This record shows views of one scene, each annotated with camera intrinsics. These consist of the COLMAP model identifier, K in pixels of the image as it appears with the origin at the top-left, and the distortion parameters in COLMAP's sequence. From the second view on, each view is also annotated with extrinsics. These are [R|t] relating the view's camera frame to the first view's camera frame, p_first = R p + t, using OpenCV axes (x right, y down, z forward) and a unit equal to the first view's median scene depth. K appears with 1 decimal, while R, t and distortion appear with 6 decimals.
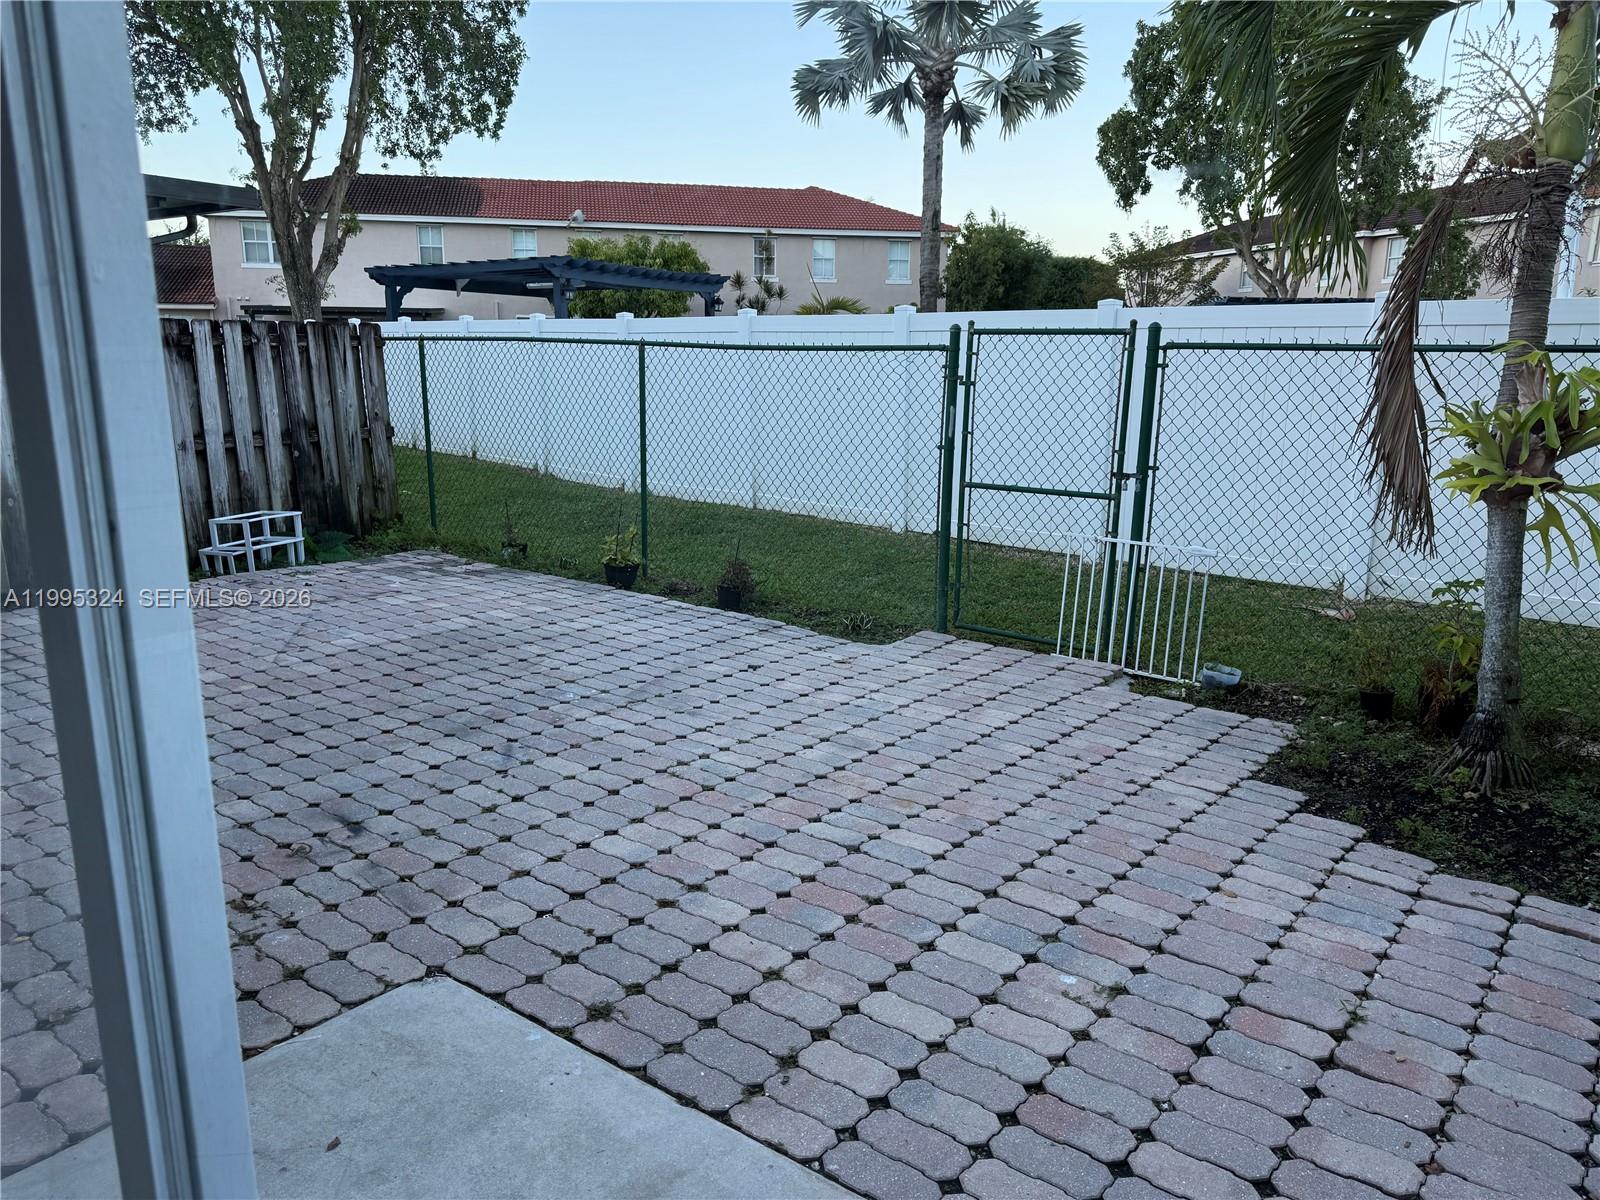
lens RADIAL K [[1141.9, 0, 798.7], [0, 1141.9, 630.6], [0, 0, 1]] dist [0.106255, -0.072844]
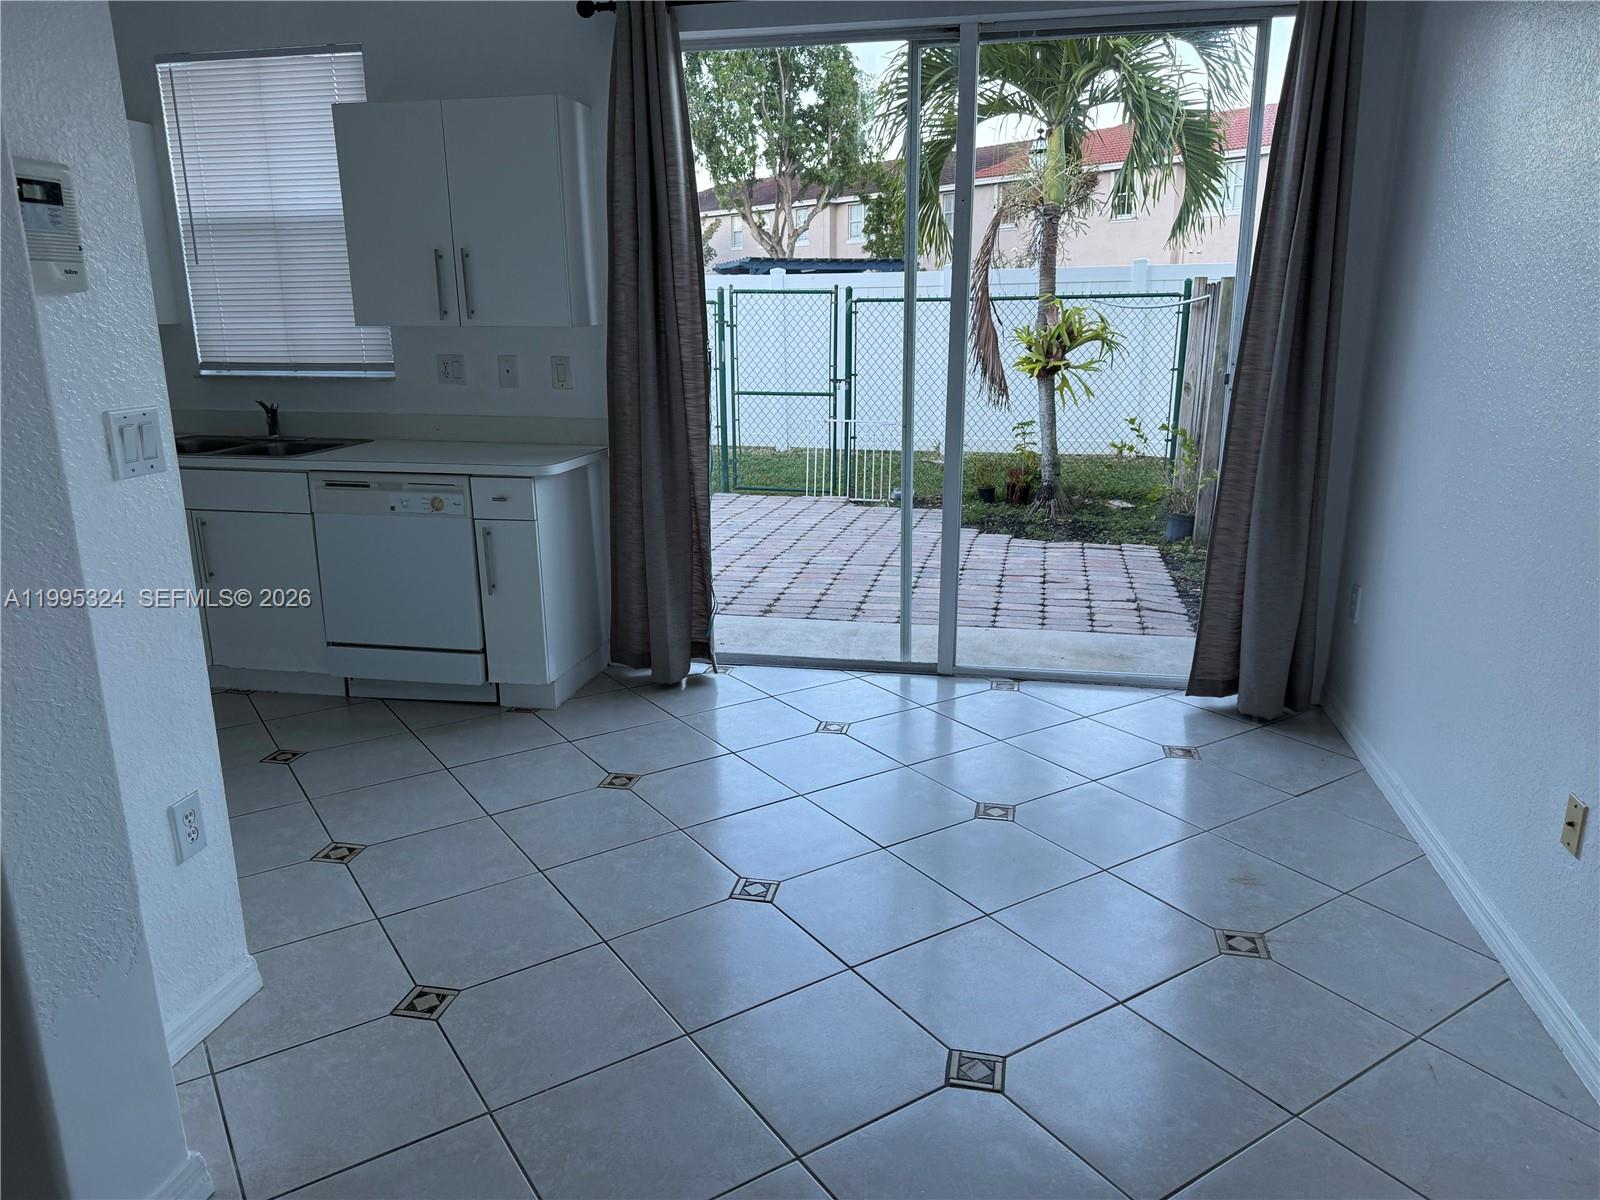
lens RADIAL K [[1125.1, 0, 800.0], [0, 1125.1, 600.0], [0, 0, 1]] dist [0.265443, -0.000296]
pose [[0.910185, -0.122942, 0.395537, -0.470679], [0.116531, 0.992369, 0.040297, 0.110811], [-0.397473, 0.009414, 0.917566, -0.494971]]
